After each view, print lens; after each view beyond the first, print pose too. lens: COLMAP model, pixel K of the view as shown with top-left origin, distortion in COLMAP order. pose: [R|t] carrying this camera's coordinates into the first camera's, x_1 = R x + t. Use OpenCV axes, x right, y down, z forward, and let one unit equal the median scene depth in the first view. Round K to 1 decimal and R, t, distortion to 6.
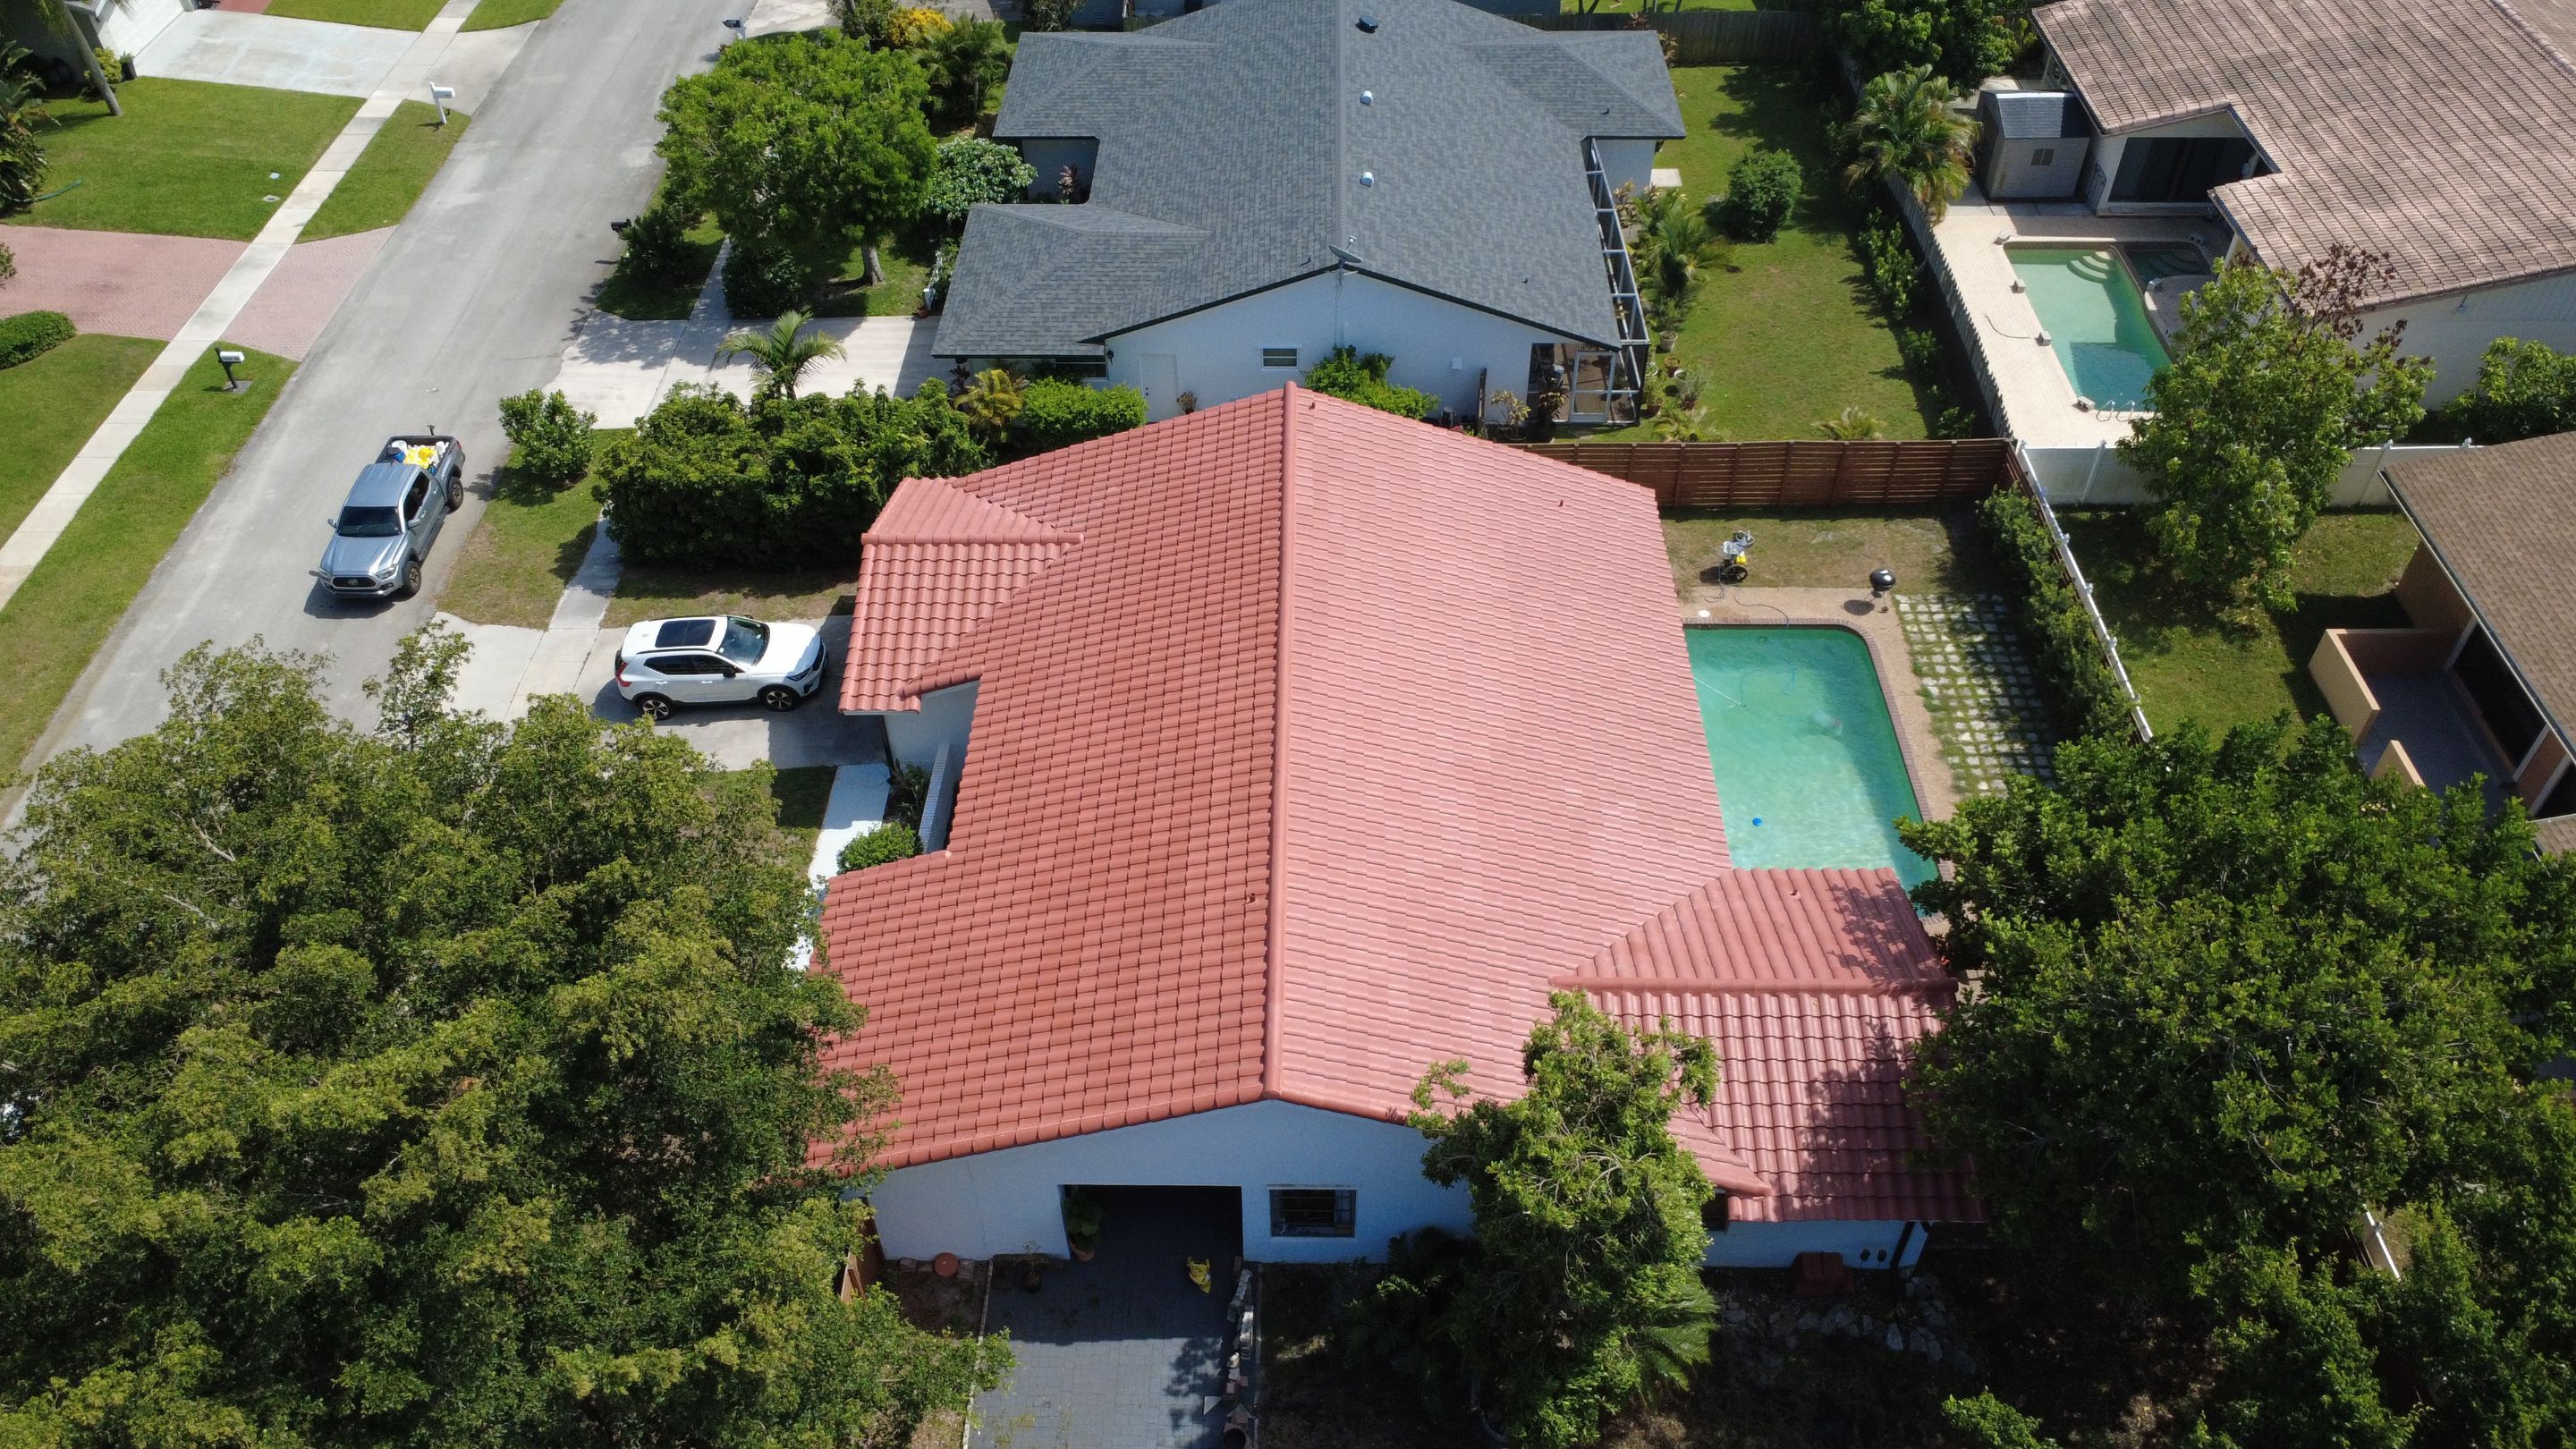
lens RADIAL K [[1885.2, 0, 1282.5], [0, 1885.2, 729.1], [0, 0, 1]] dist [0.003588, 0.001868]
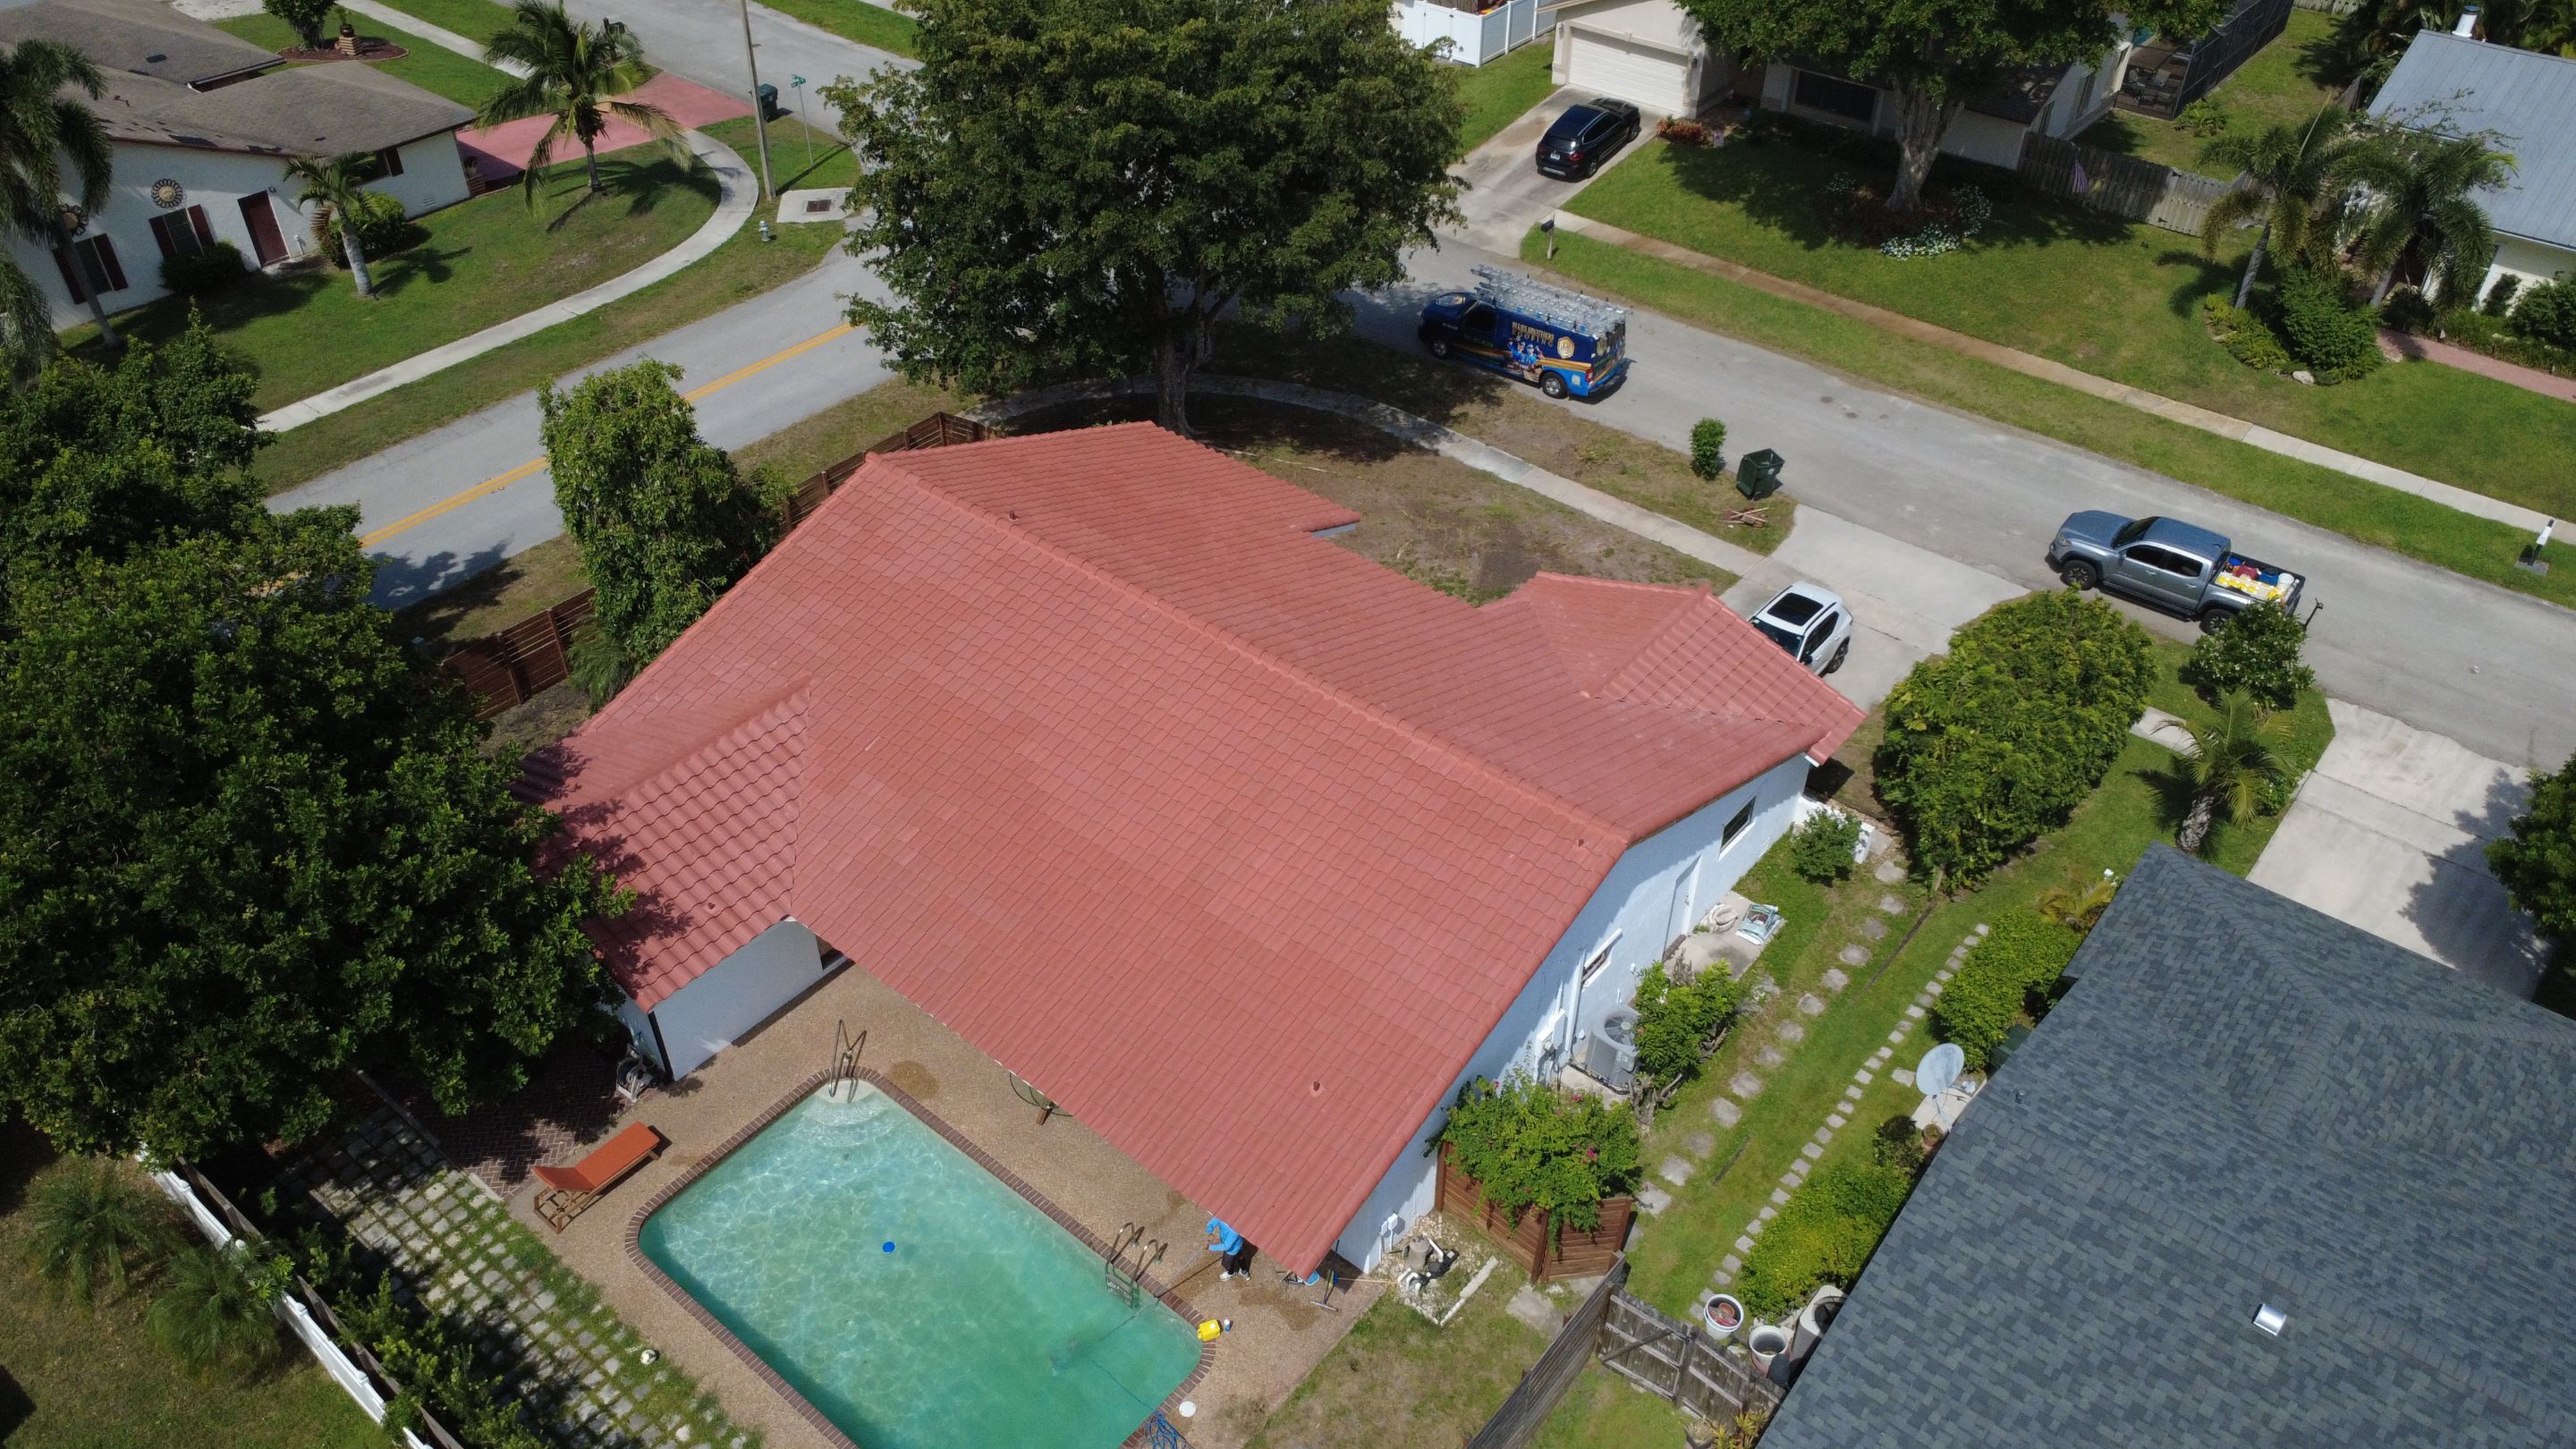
lens RADIAL K [[1878.5, 0, 1287.2], [0, 1878.5, 719.6], [0, 0, 1]] dist [0.010818, -0.004243]
pose [[-0.625568, 0.493767, -0.604036, 0.488271], [-0.539057, 0.286139, 0.792176, -0.676545], [0.563988, 0.821169, 0.087169, 0.789802]]
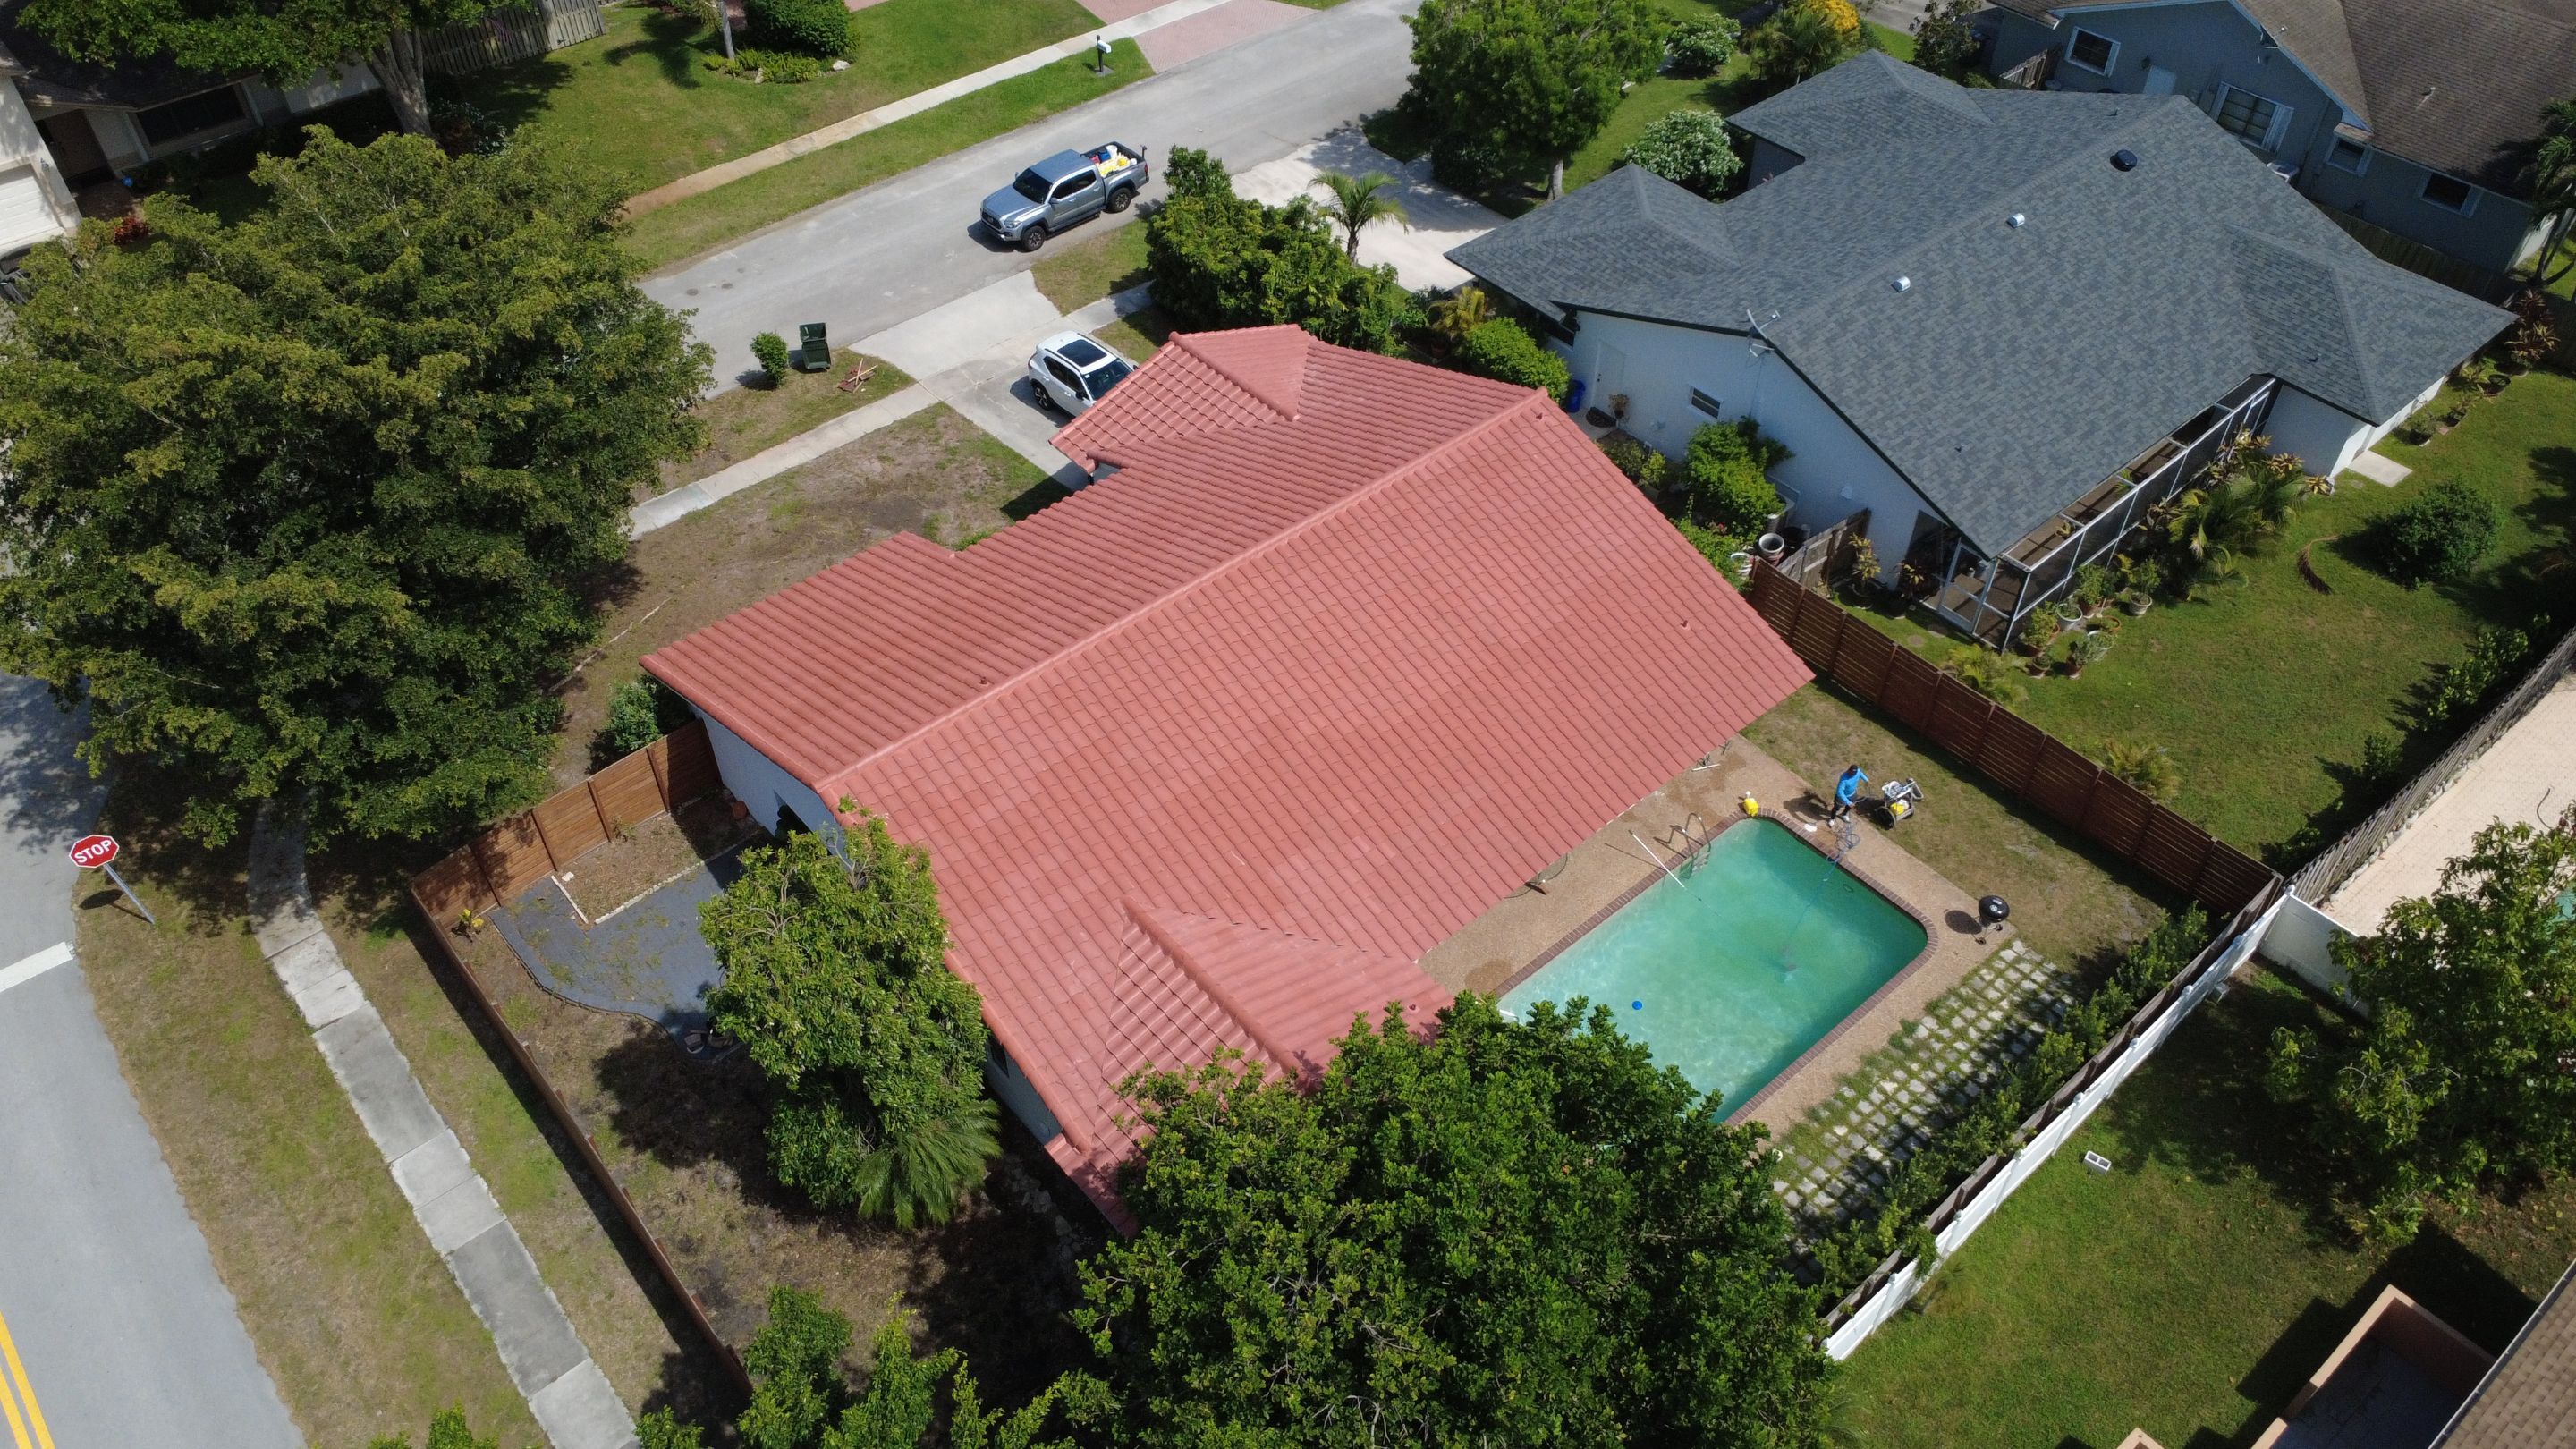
lens RADIAL K [[1878.5, 0, 1287.2], [0, 1878.5, 719.6], [0, 0, 1]] dist [0.010818, -0.004243]
pose [[0.661177, 0.533357, -0.527613, 0.521792], [-0.522703, 0.831975, 0.186009, -0.145164], [0.538170, 0.152800, 0.828870, 0.105641]]
